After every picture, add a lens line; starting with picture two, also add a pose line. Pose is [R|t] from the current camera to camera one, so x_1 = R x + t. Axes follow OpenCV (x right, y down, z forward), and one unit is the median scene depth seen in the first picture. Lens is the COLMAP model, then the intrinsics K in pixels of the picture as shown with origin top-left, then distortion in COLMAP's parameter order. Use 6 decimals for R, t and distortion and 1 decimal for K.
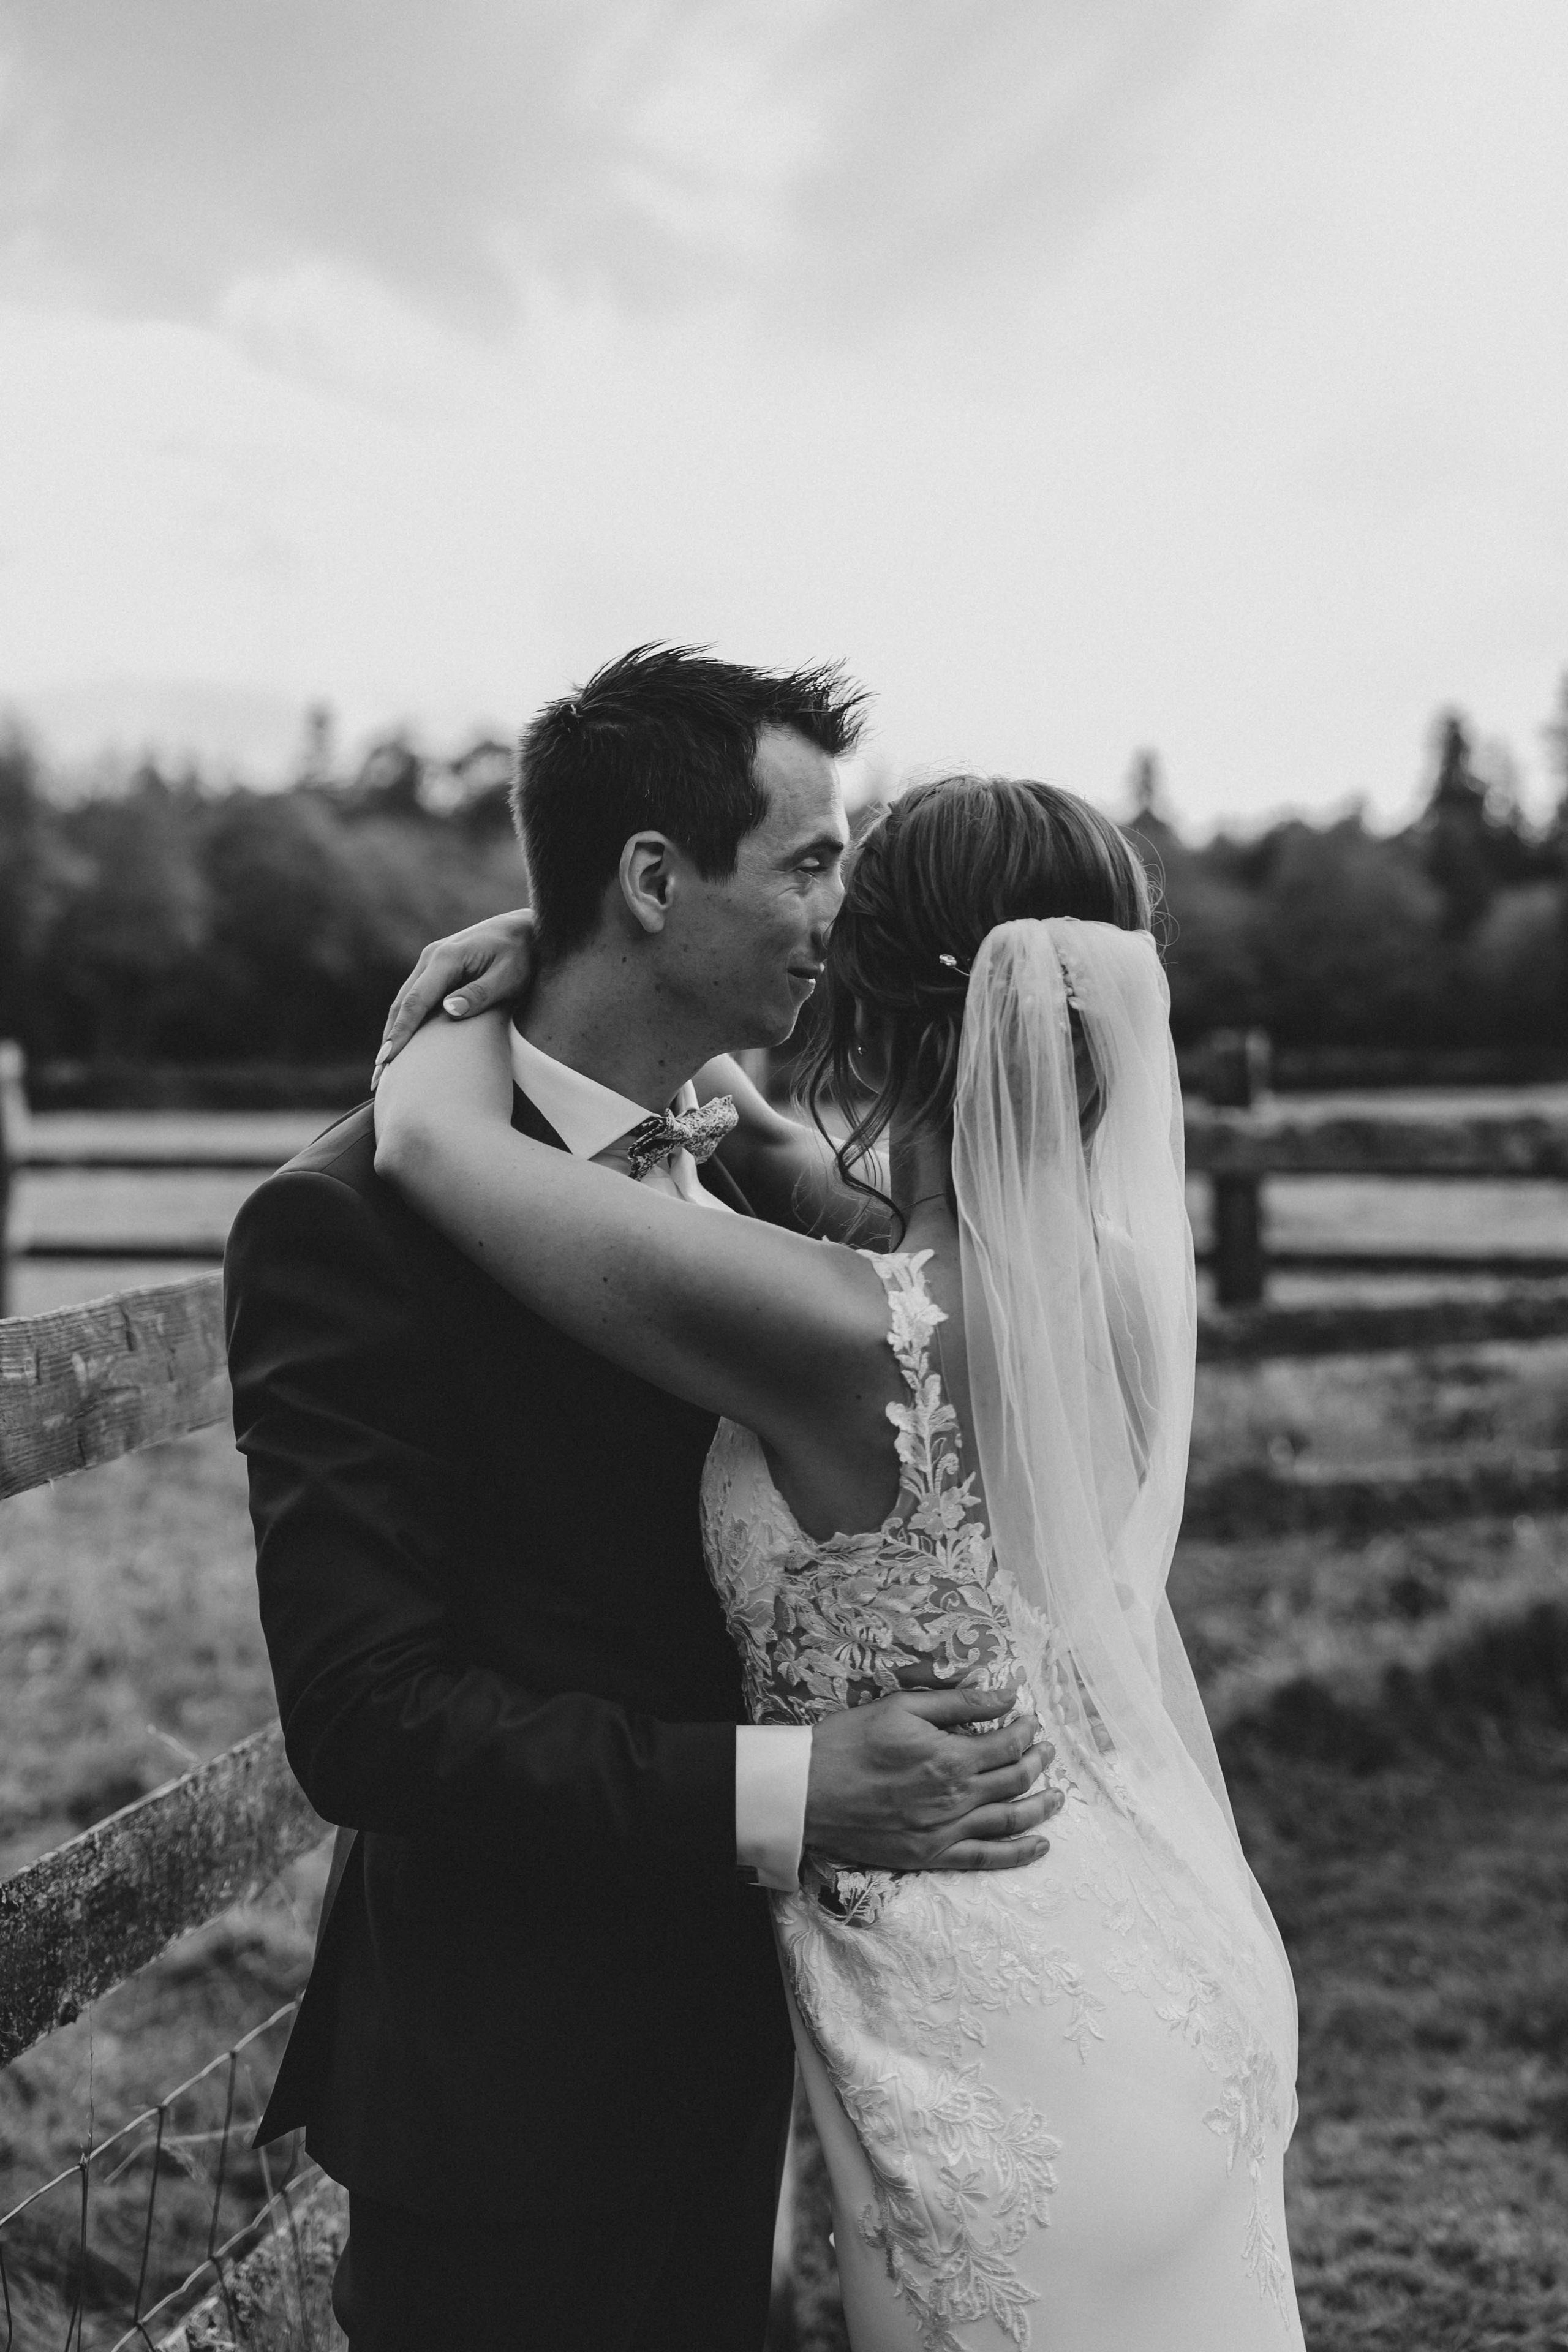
lens RADIAL K [[3877.0, 0, 784.0], [0, 3877.0, 1176.0], [0, 0, 1]] dist [0.018726, -0.175558]
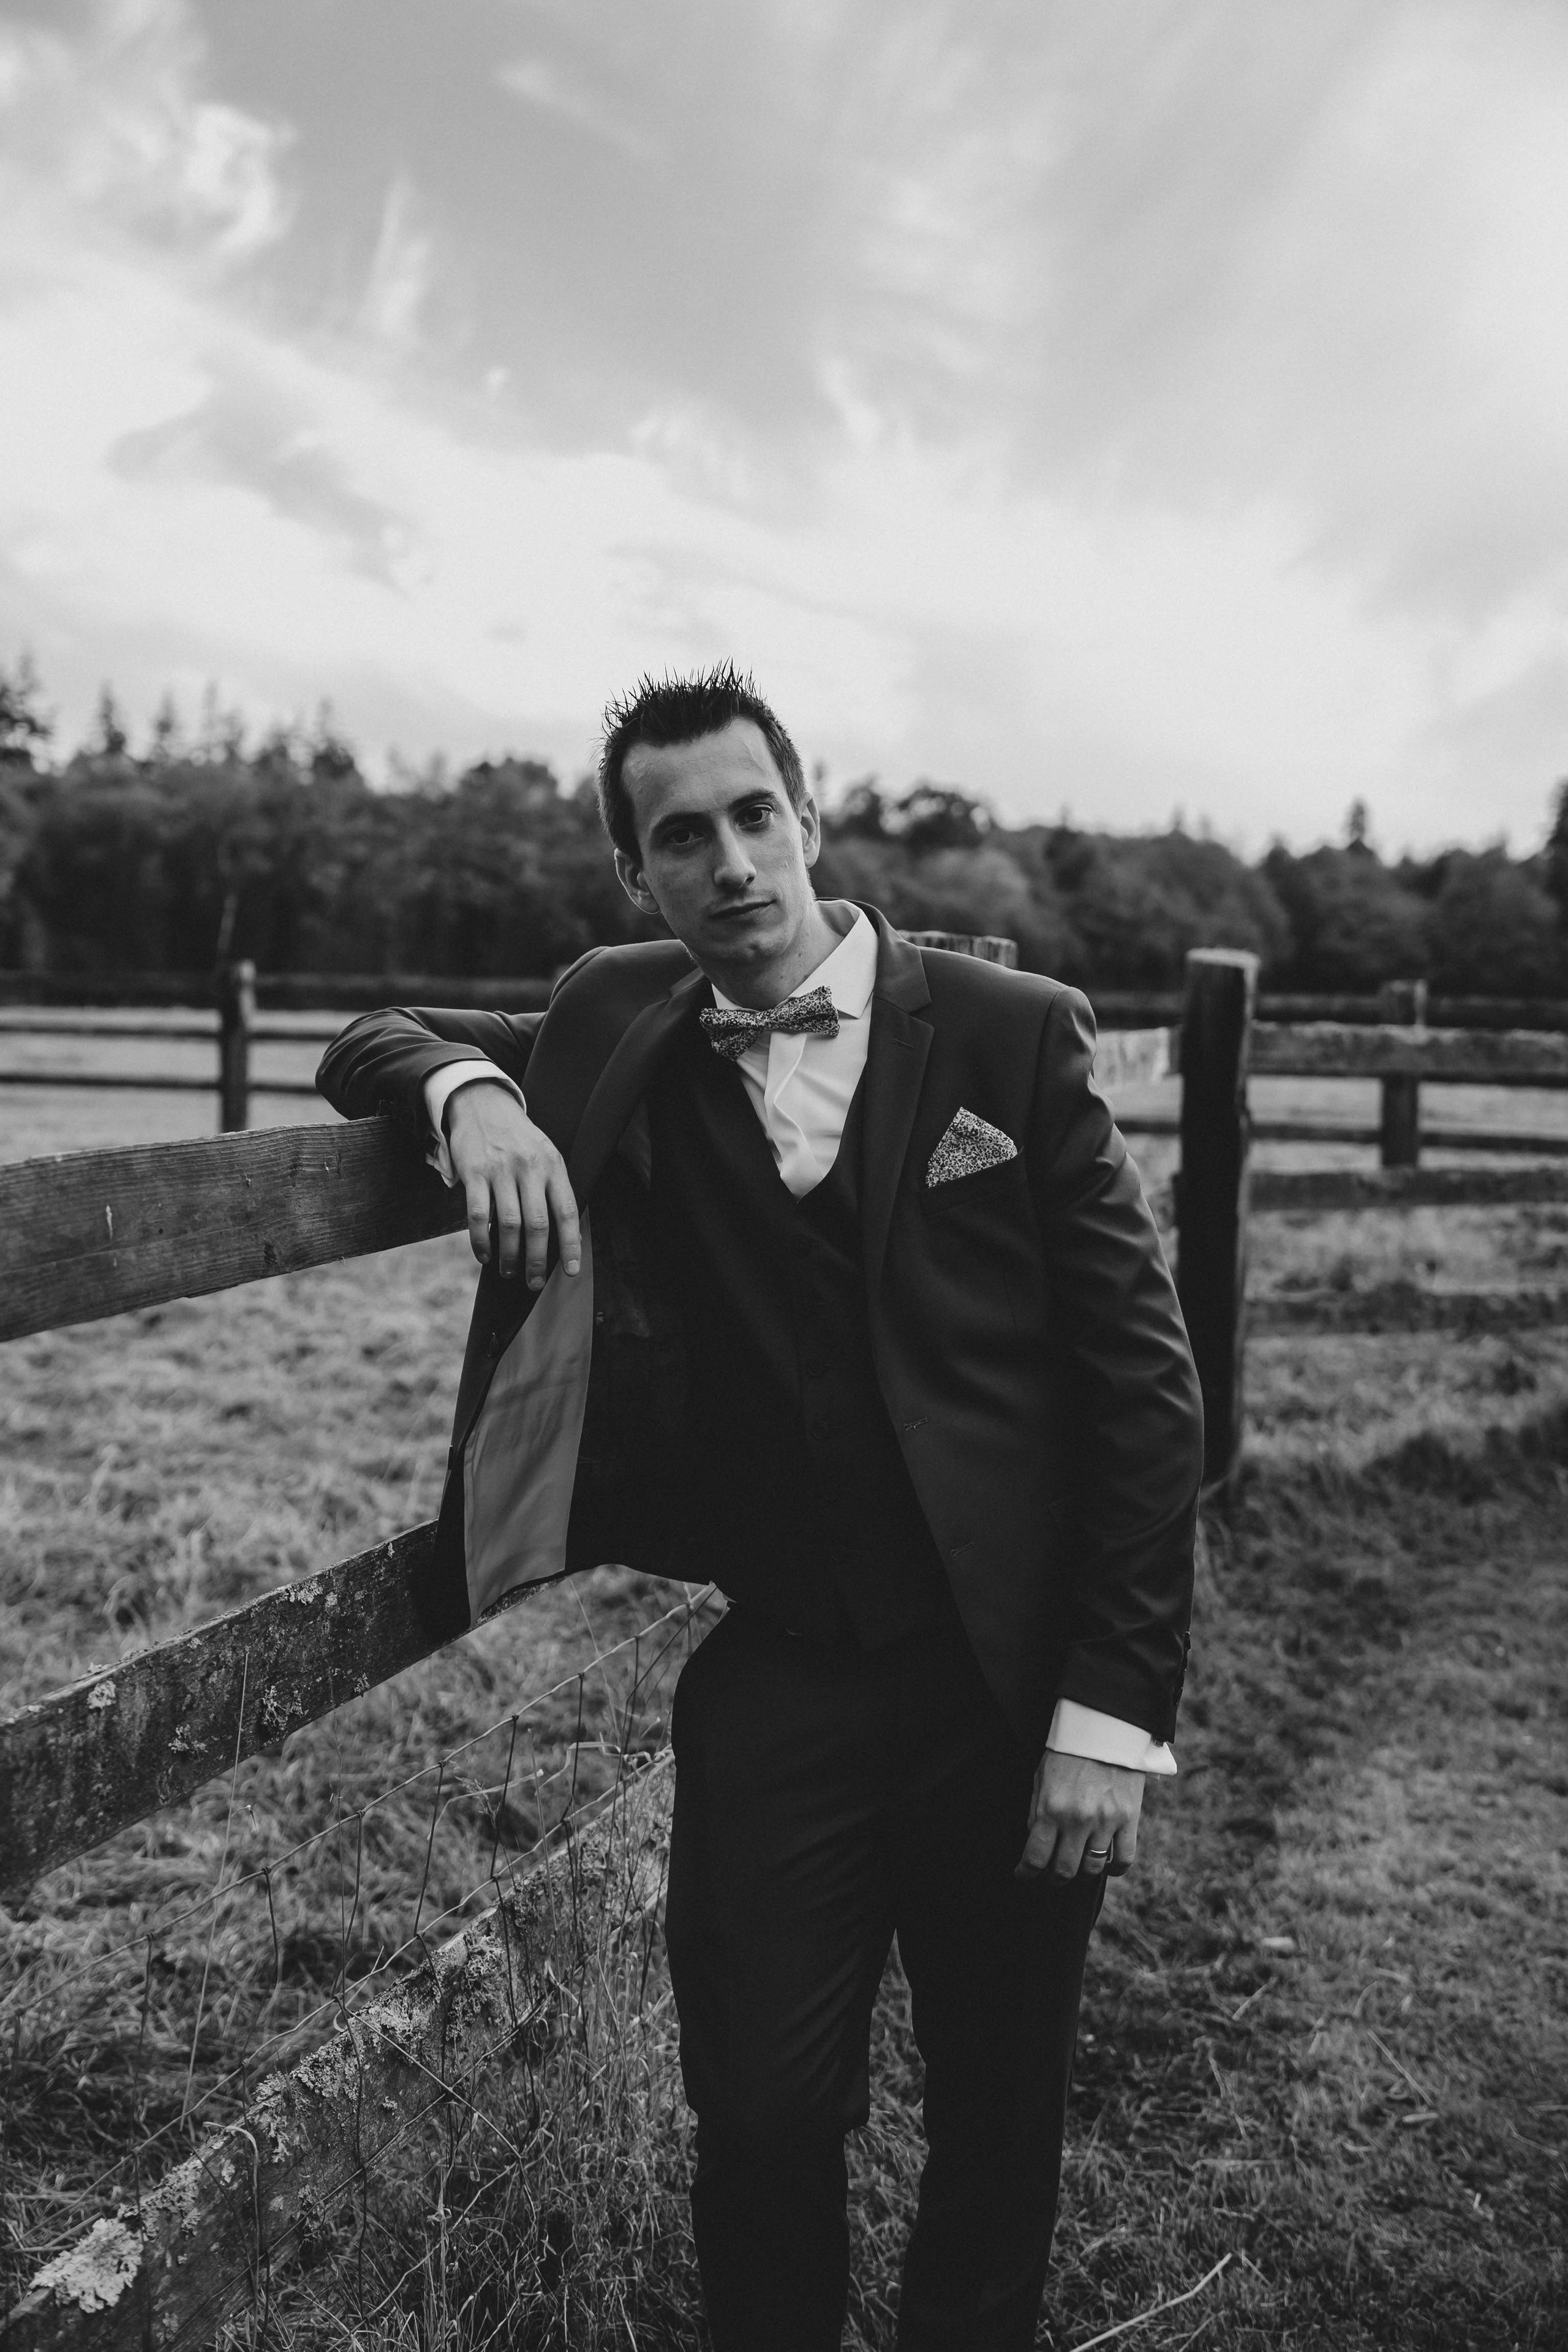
lens RADIAL K [[2486.4, 0, 784.0], [0, 2486.4, 1176.0], [0, 0, 1]] dist [0.013910, -0.019903]
pose [[0.990985, 0.039705, -0.127955, 0.016013], [-0.034284, 0.998430, 0.044296, 0.005137], [0.129513, -0.039509, 0.990790, 0.087816]]
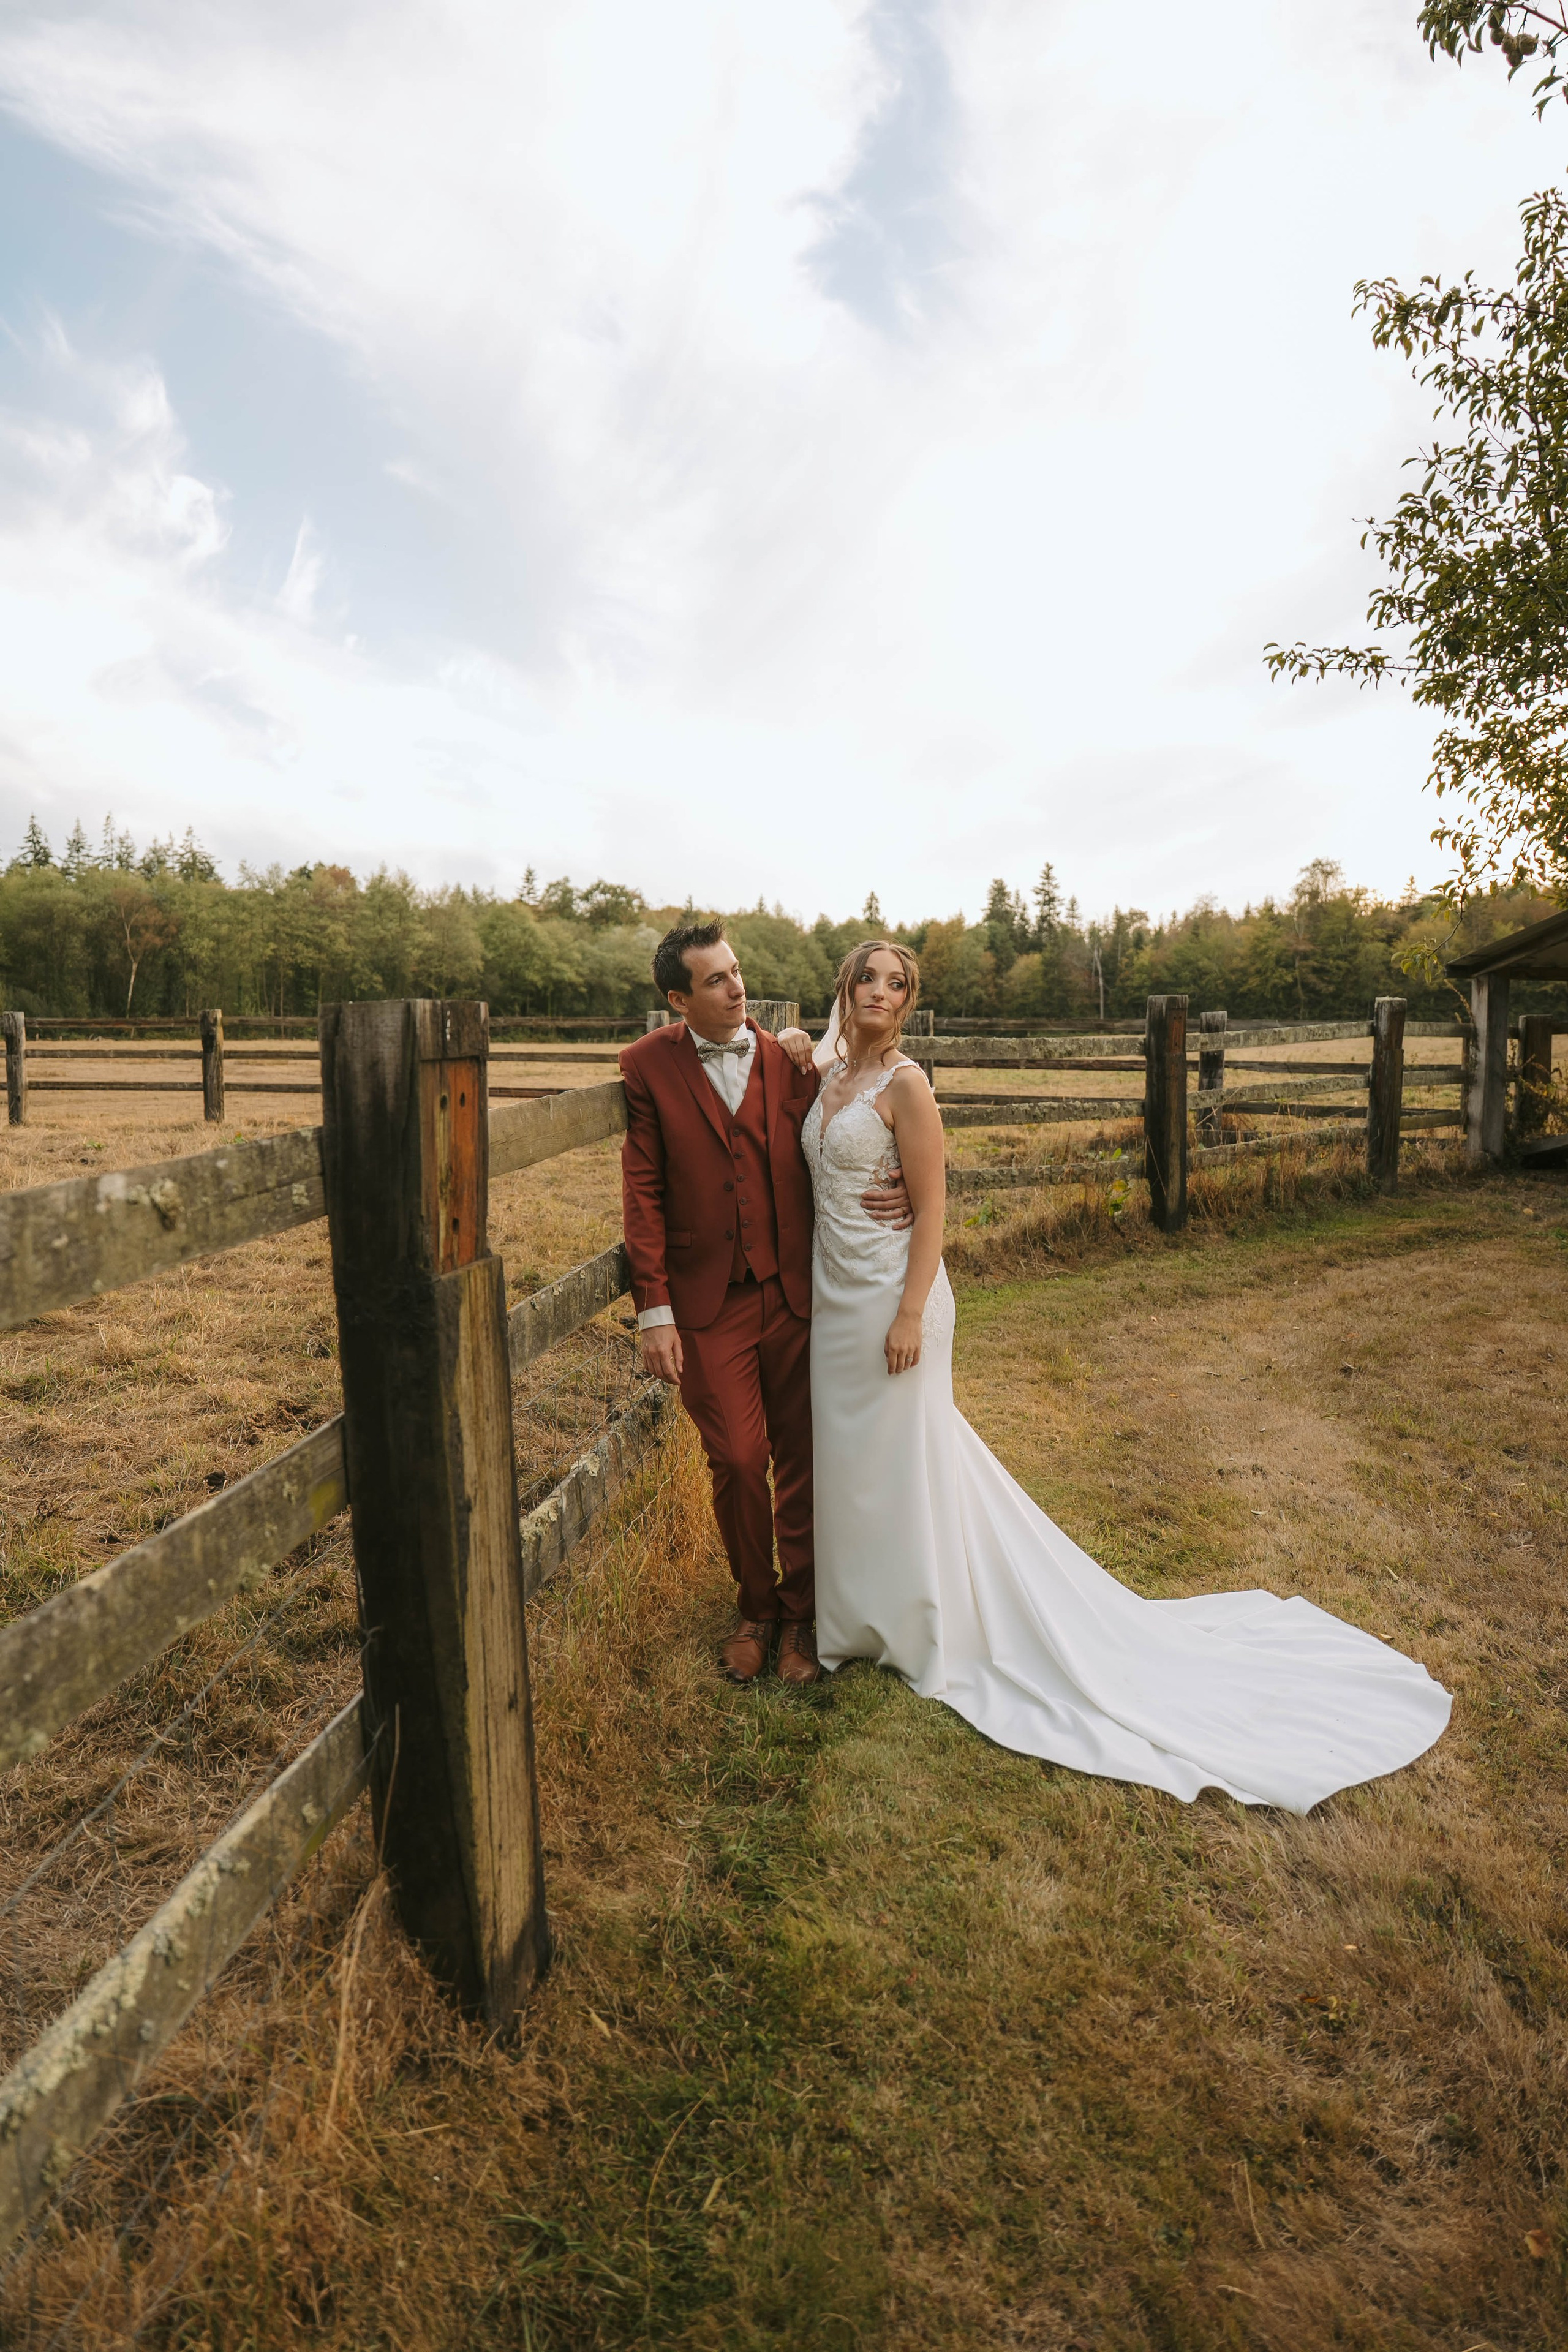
lens RADIAL K [[1604.9, 0, 794.6], [0, 1604.9, 1223.7], [0, 0, 1]] dist [-0.008151, -0.000812]
pose [[0.998833, 0.006017, 0.047921, -0.038156], [-0.010548, 0.995433, 0.094878, 0.009430], [-0.047132, -0.095273, 0.994335, -0.136640]]
